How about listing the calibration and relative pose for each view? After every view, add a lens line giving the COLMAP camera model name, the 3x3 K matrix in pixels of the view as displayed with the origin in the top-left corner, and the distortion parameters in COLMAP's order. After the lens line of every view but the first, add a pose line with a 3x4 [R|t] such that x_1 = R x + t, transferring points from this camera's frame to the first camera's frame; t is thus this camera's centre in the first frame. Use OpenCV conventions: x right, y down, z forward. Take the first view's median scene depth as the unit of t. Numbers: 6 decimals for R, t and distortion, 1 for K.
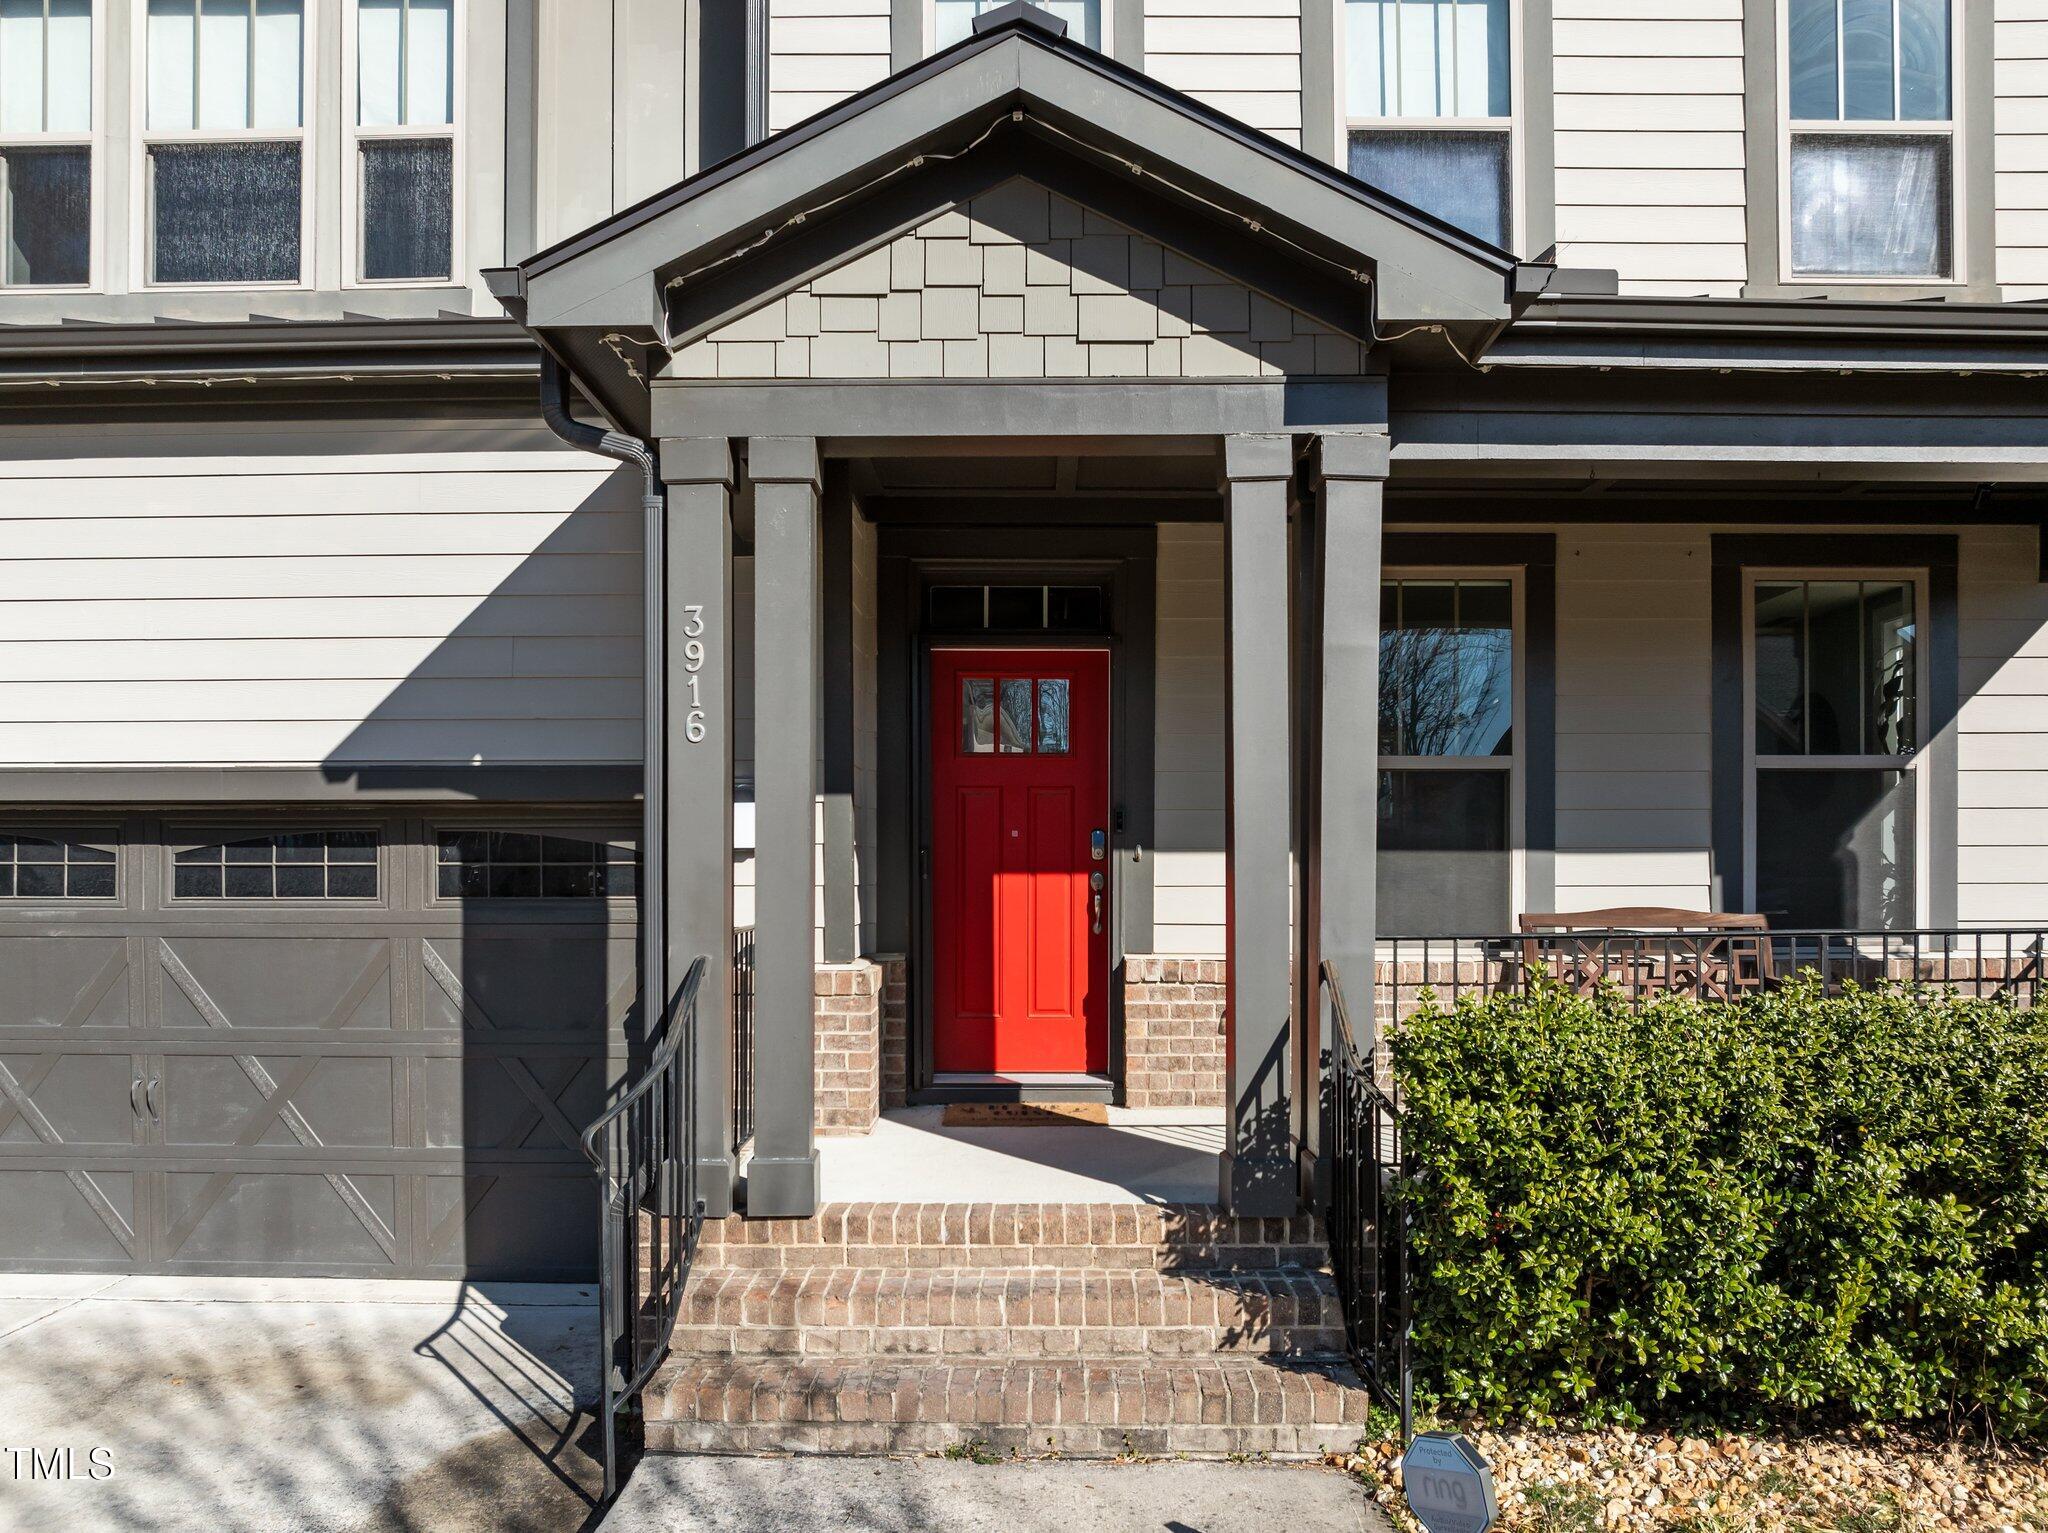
lens RADIAL K [[1438.8, 0, 1100.6], [0, 1438.8, 885.9], [0, 0, 1]] dist [-0.028904, 0.005033]
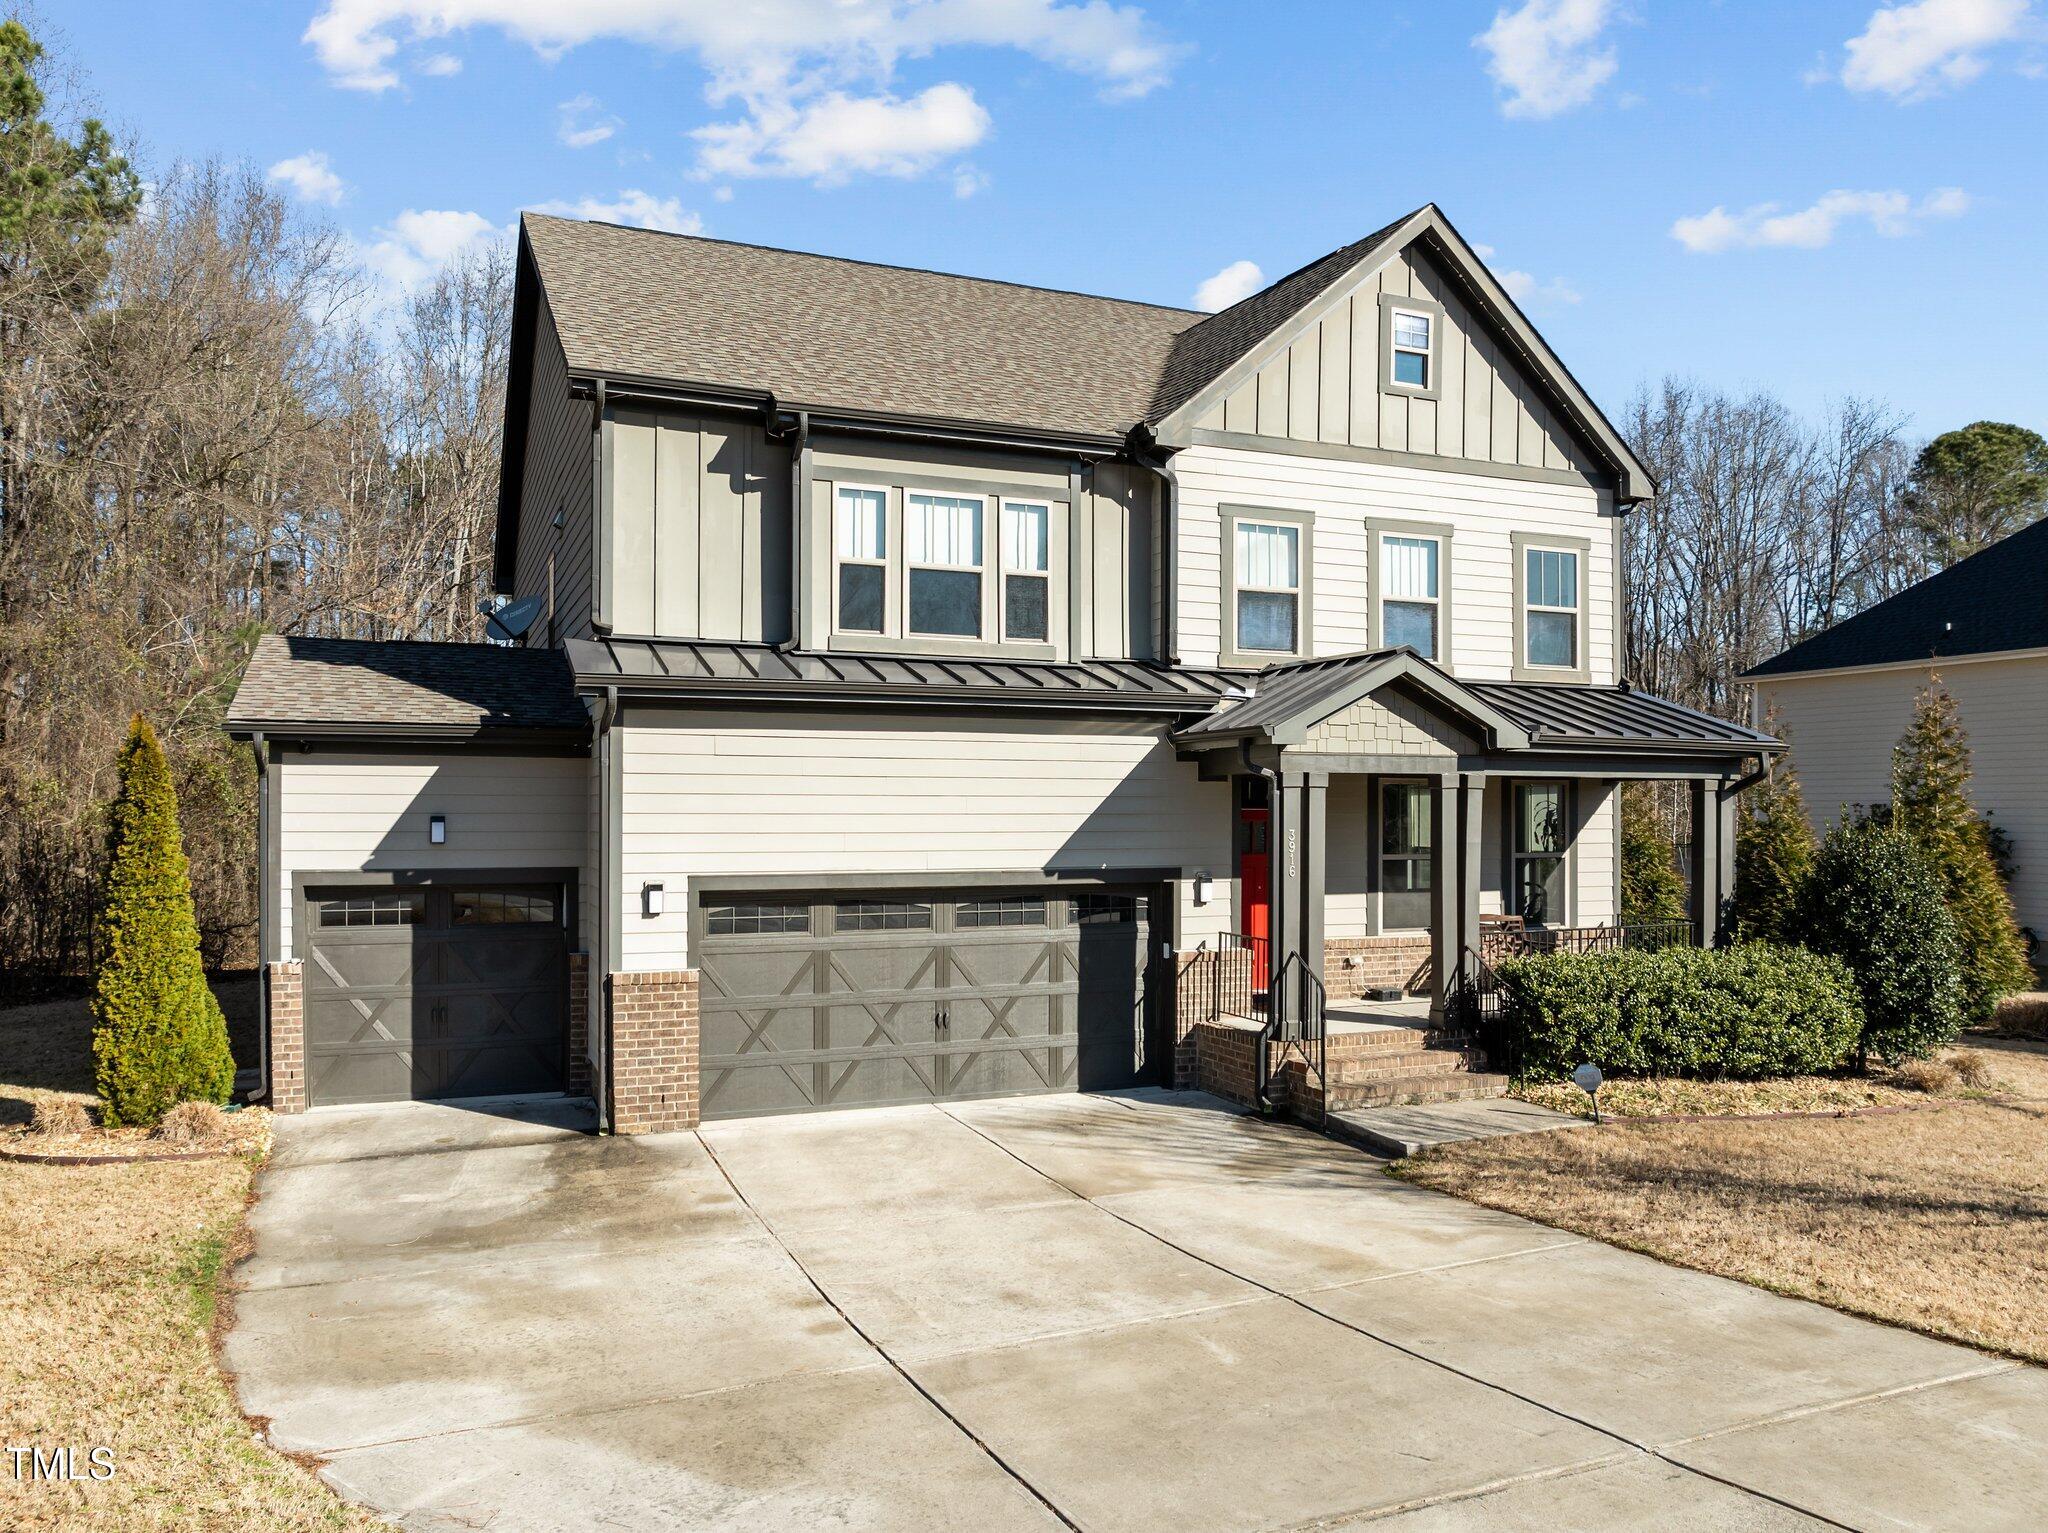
lens RADIAL K [[1431.1, 0, 1021.4], [0, 1431.1, 769.8], [0, 0, 1]] dist [-0.029842, -0.002730]
pose [[0.929877, 0.014282, 0.367592, -1.864349], [-0.002700, 0.999484, -0.032004, -0.222429], [-0.367860, 0.028767, 0.929436, -1.500013]]
